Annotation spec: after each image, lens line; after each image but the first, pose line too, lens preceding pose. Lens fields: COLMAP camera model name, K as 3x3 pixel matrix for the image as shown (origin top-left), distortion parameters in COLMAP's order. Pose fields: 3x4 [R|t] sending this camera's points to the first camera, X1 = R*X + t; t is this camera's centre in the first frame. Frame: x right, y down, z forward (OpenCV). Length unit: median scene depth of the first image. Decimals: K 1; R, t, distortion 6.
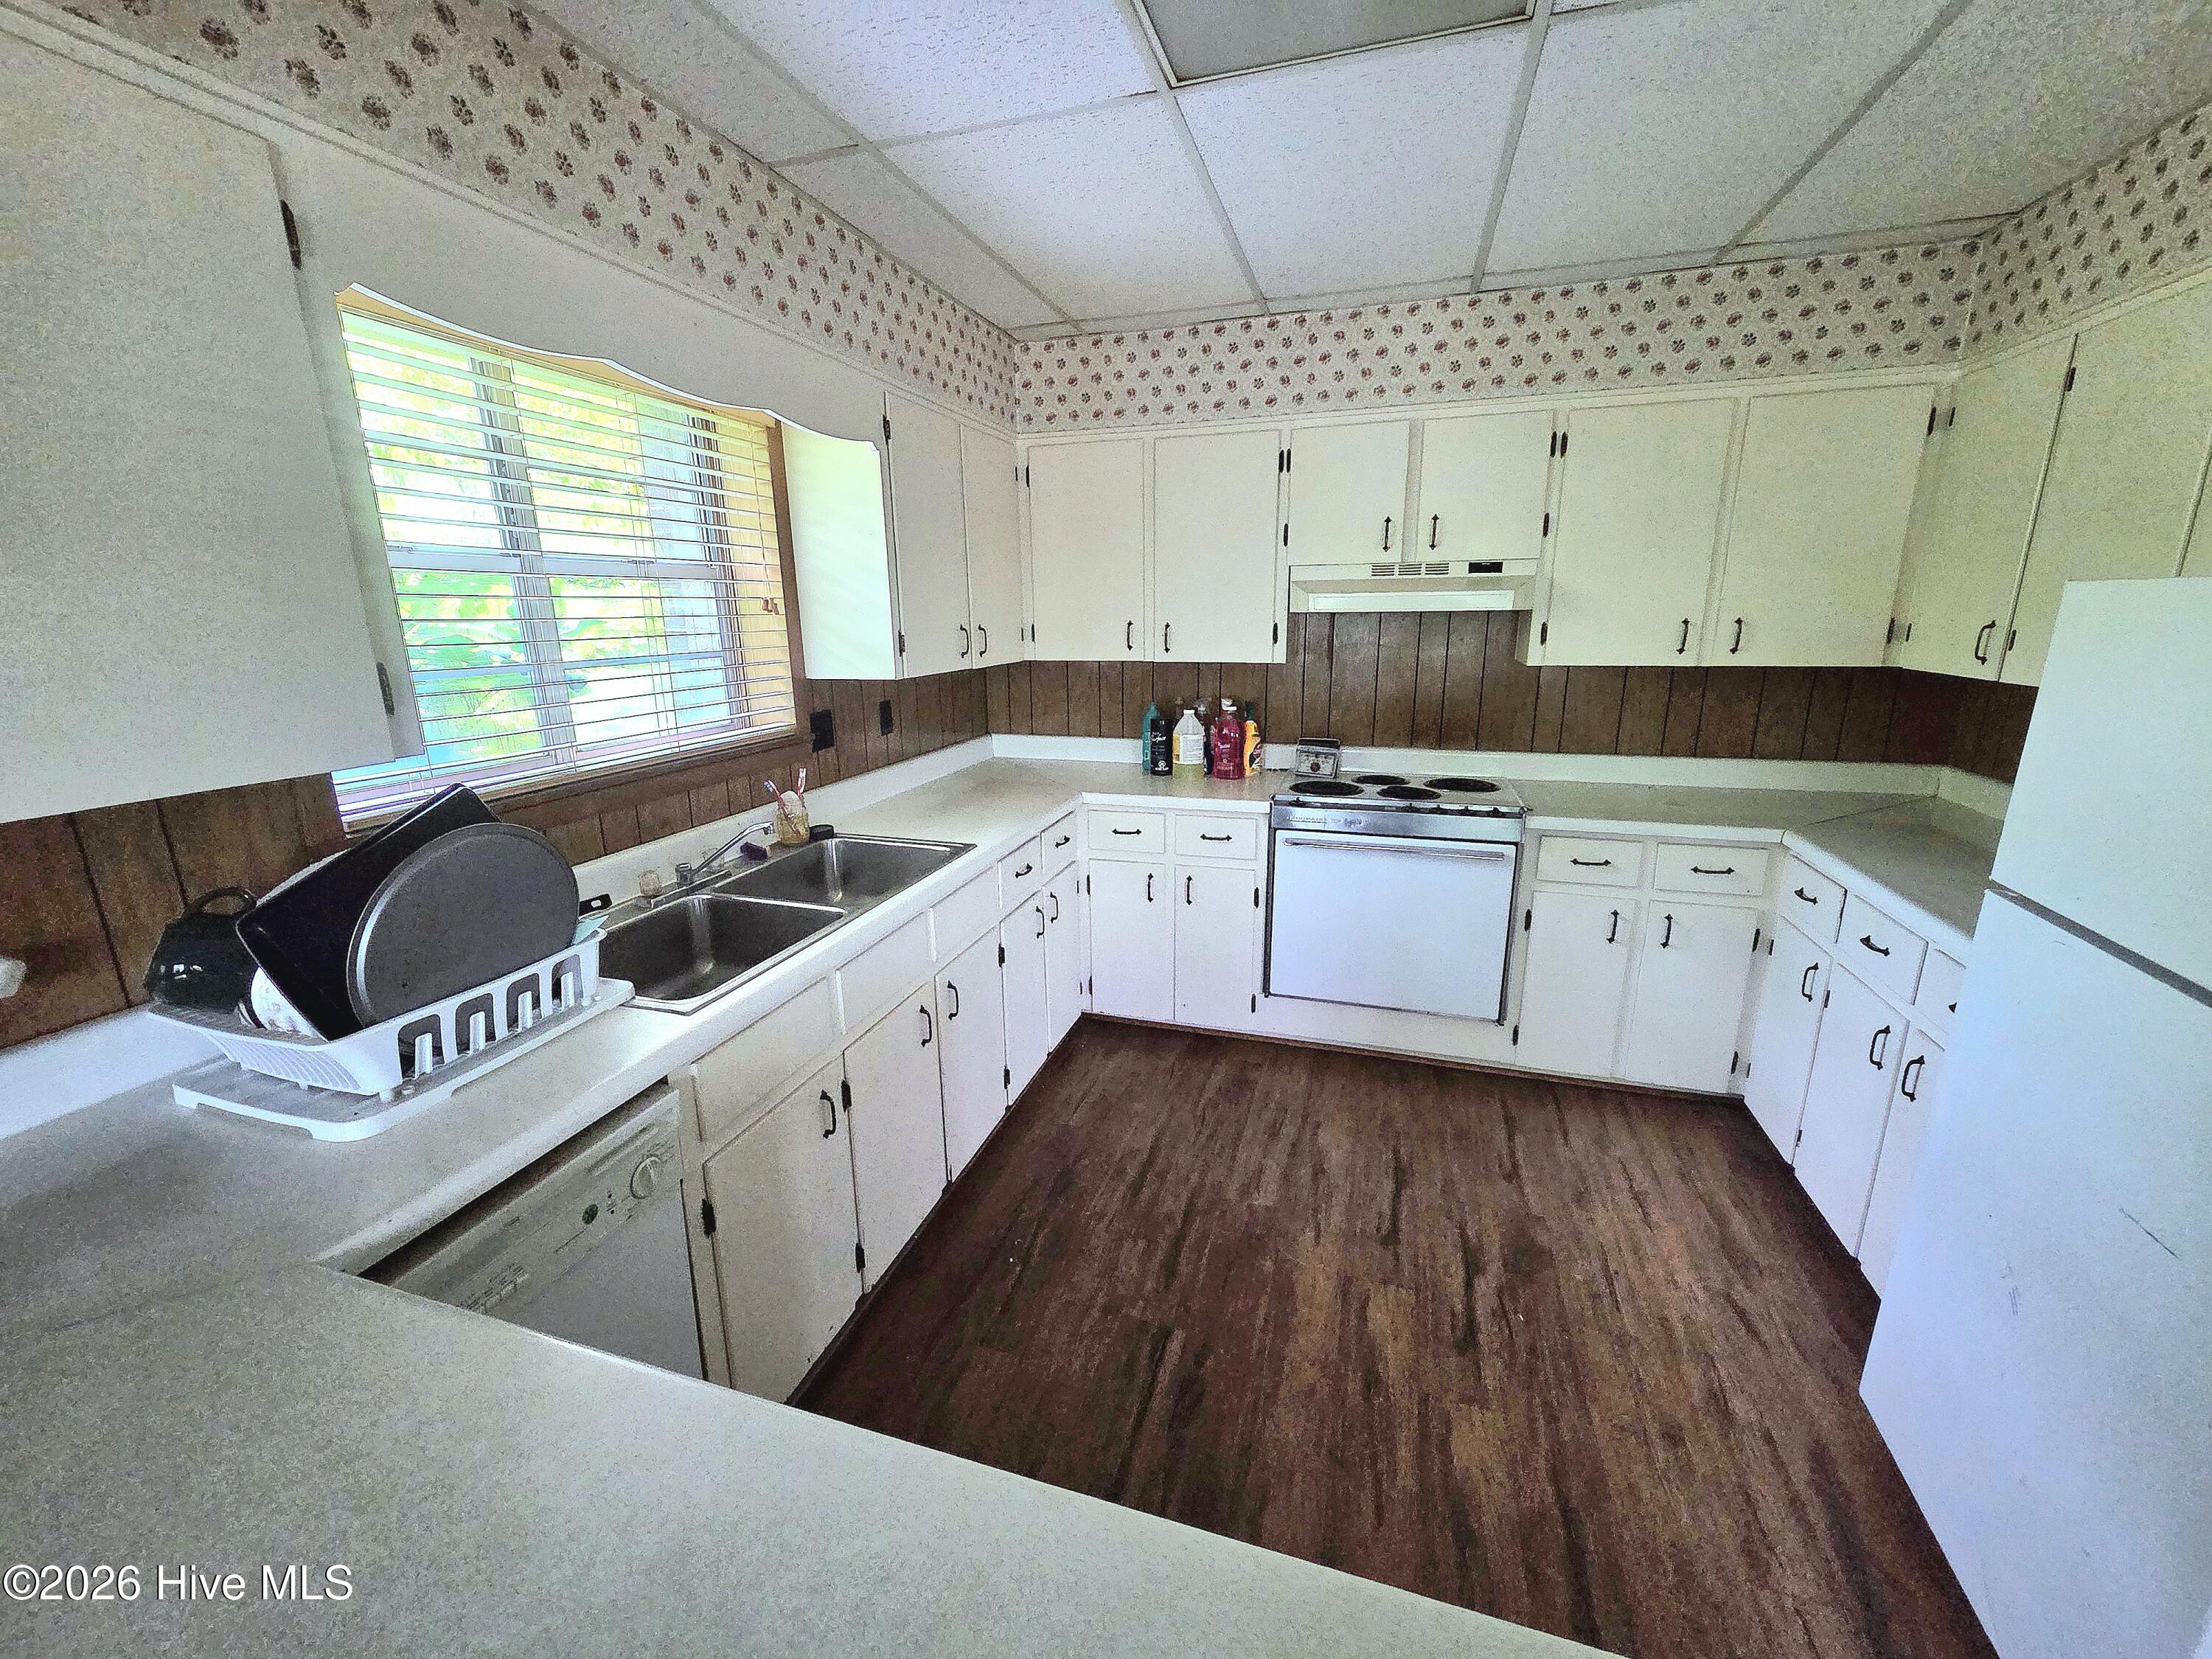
lens RADIAL K [[900.1, 0, 1097.4], [0, 900.1, 832.5], [0, 0, 1]] dist [0.003398, -0.000596]
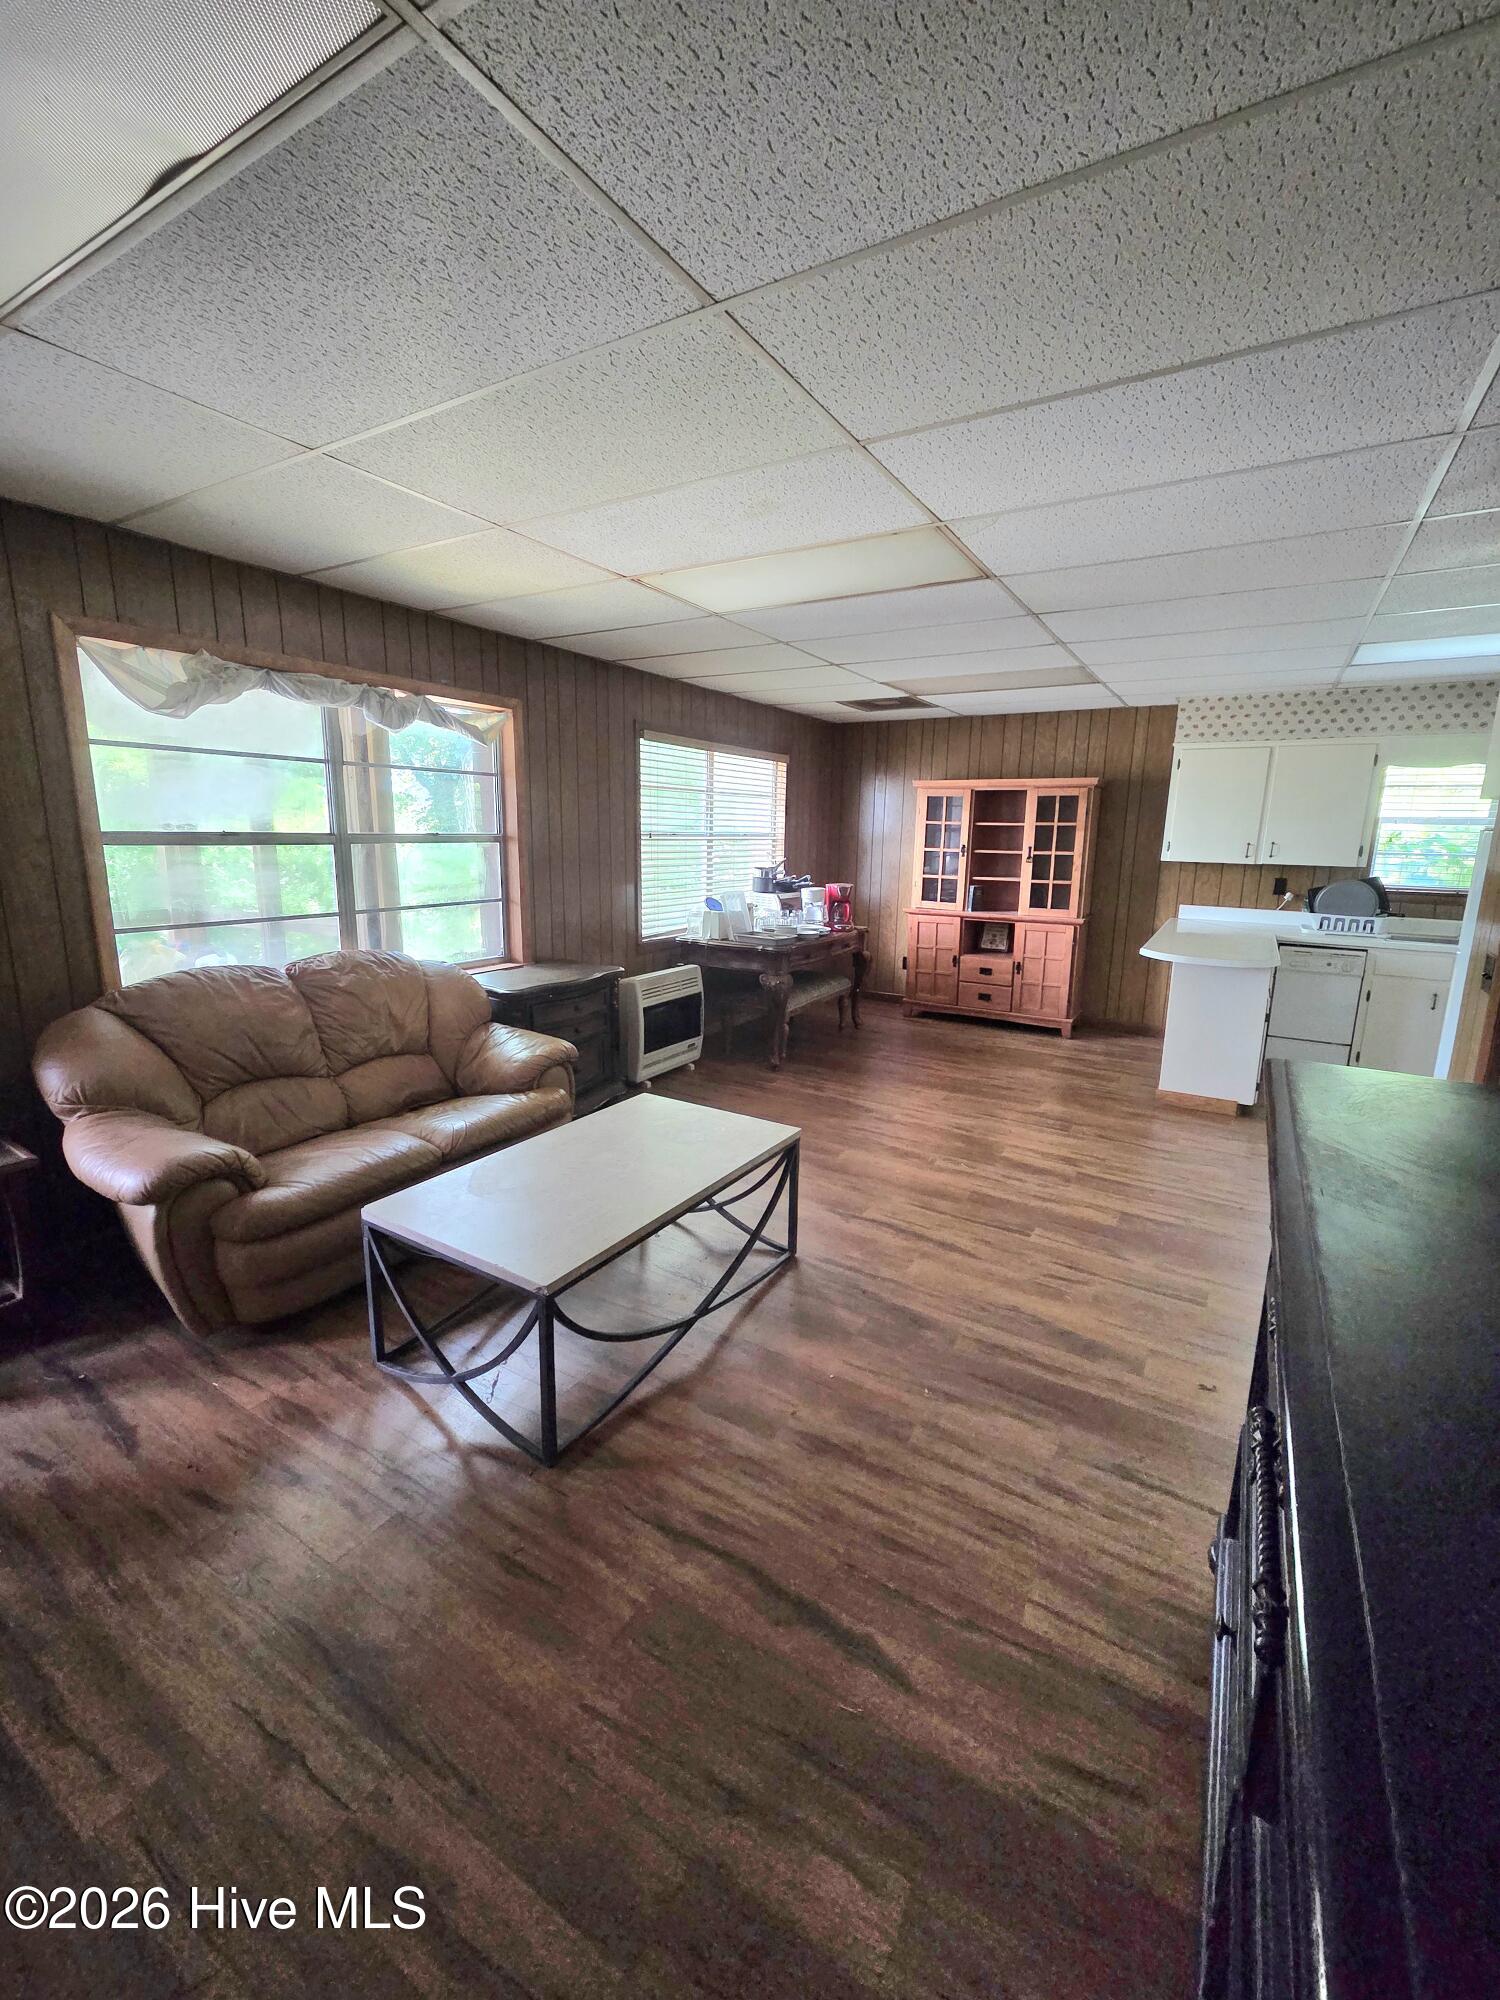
lens RADIAL K [[813.8, 0, 748.0], [0, 813.8, 991.9], [0, 0, 1]] dist [0.003398, -0.000596]
pose [[-0.234334, 0.198877, -0.951596, 1.797942], [-0.253374, 0.932526, 0.257286, 0.103532], [0.938557, 0.301401, -0.168133, -0.452138]]
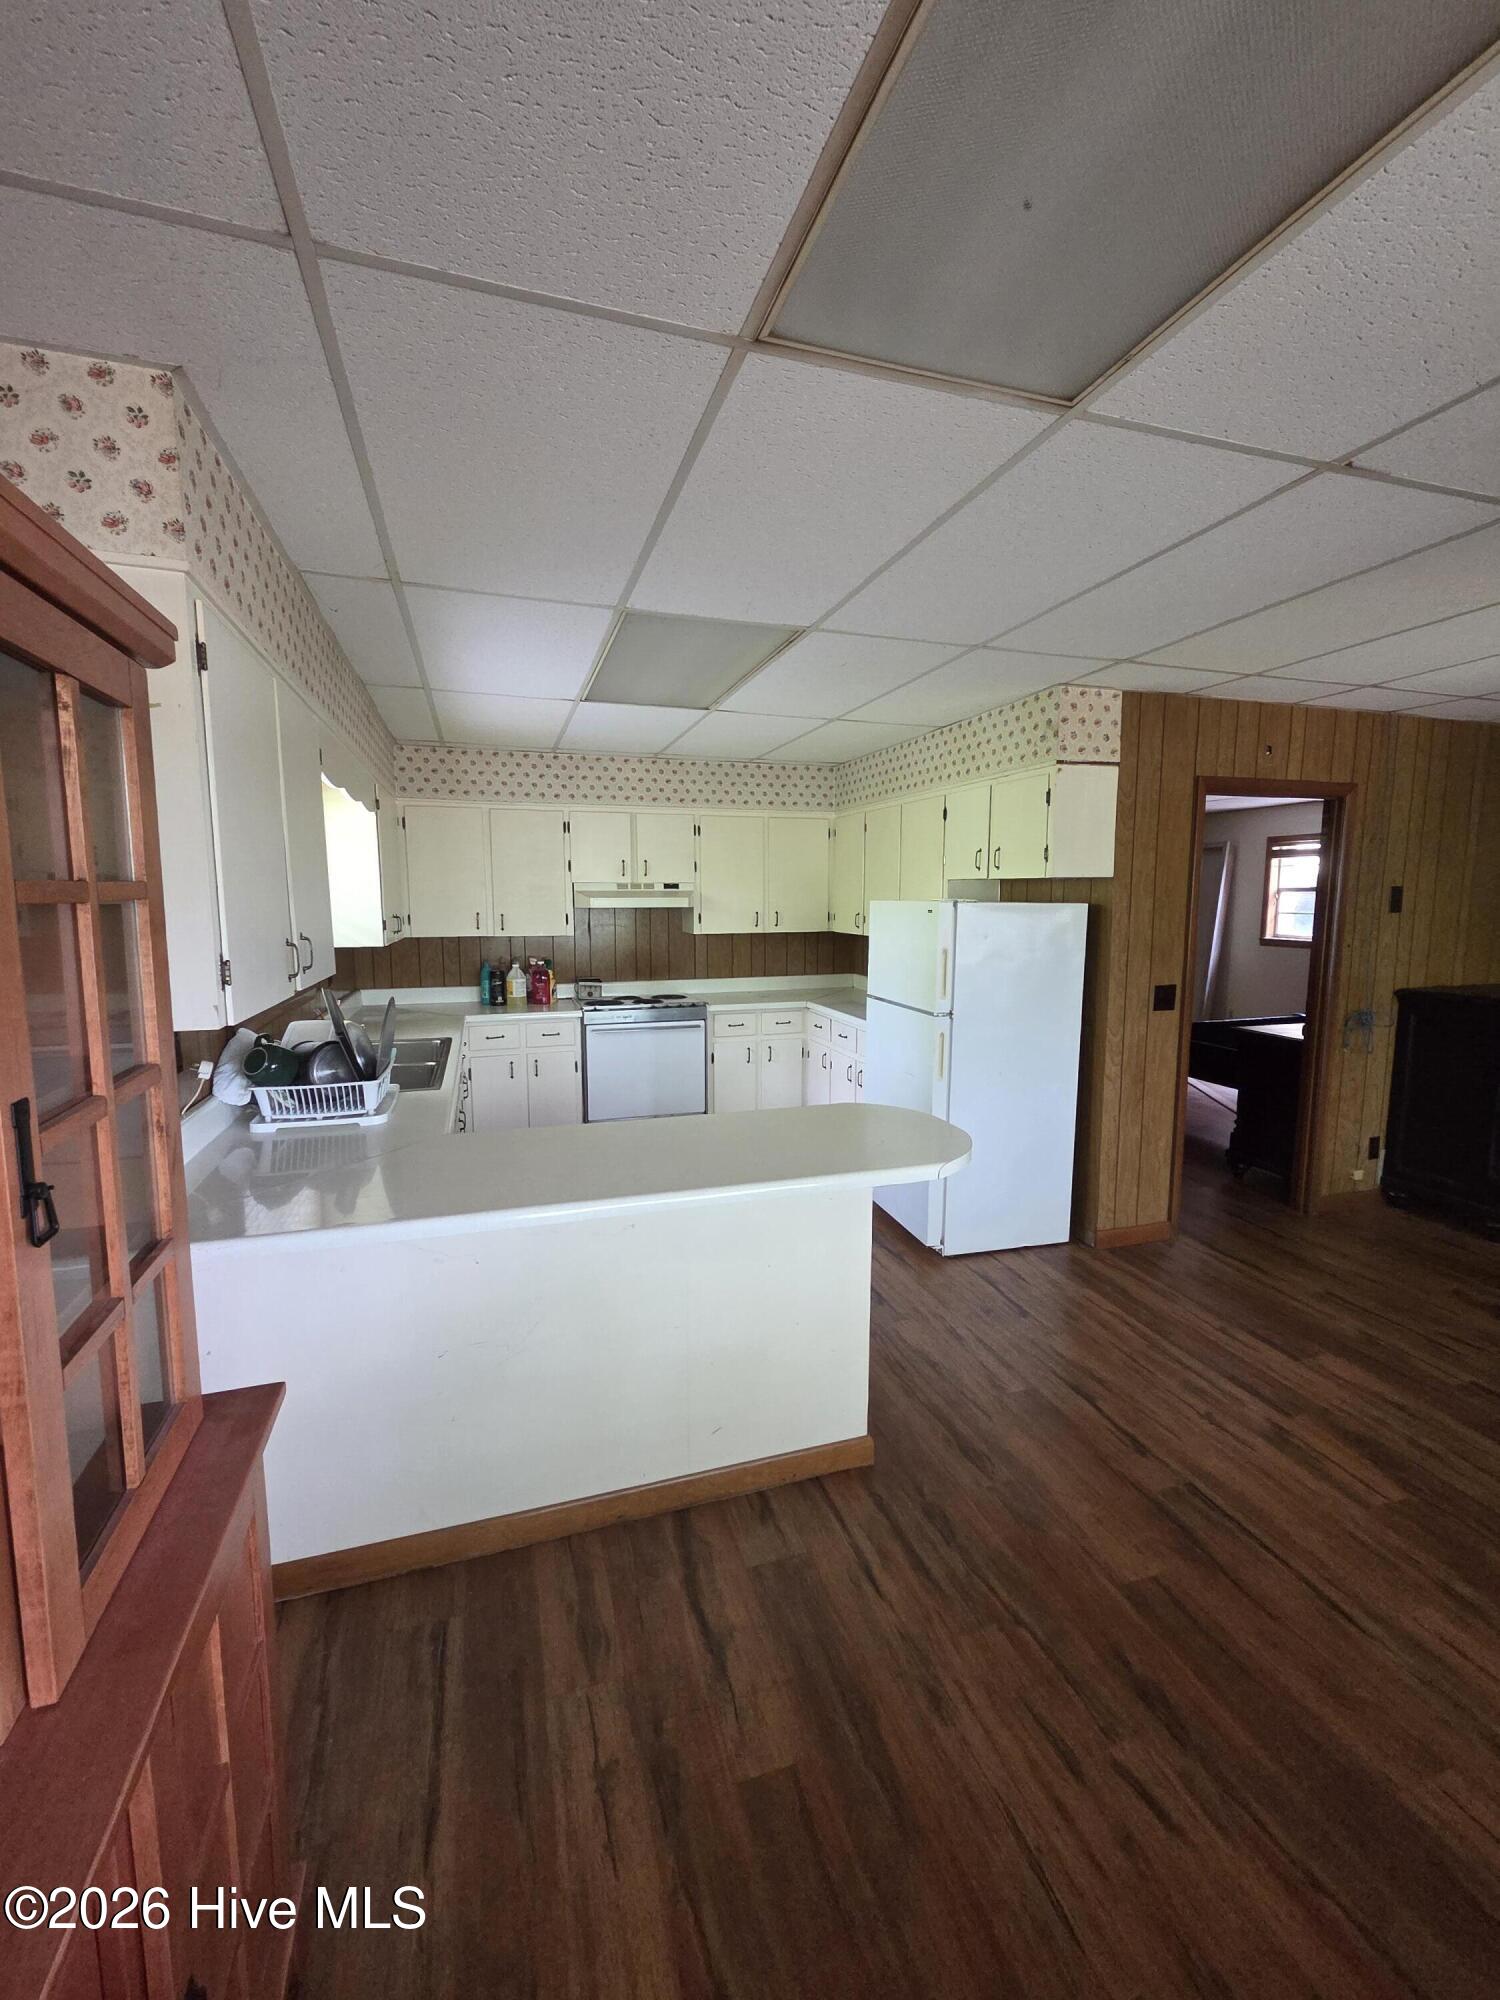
lens RADIAL K [[813.8, 0, 748.0], [0, 813.8, 991.9], [0, 0, 1]] dist [0.003398, -0.000596]
pose [[0.813348, -0.055865, 0.579089, -0.502991], [0.133316, 0.986789, -0.092051, 0.130226], [-0.566297, 0.152071, 0.810051, -0.539552]]
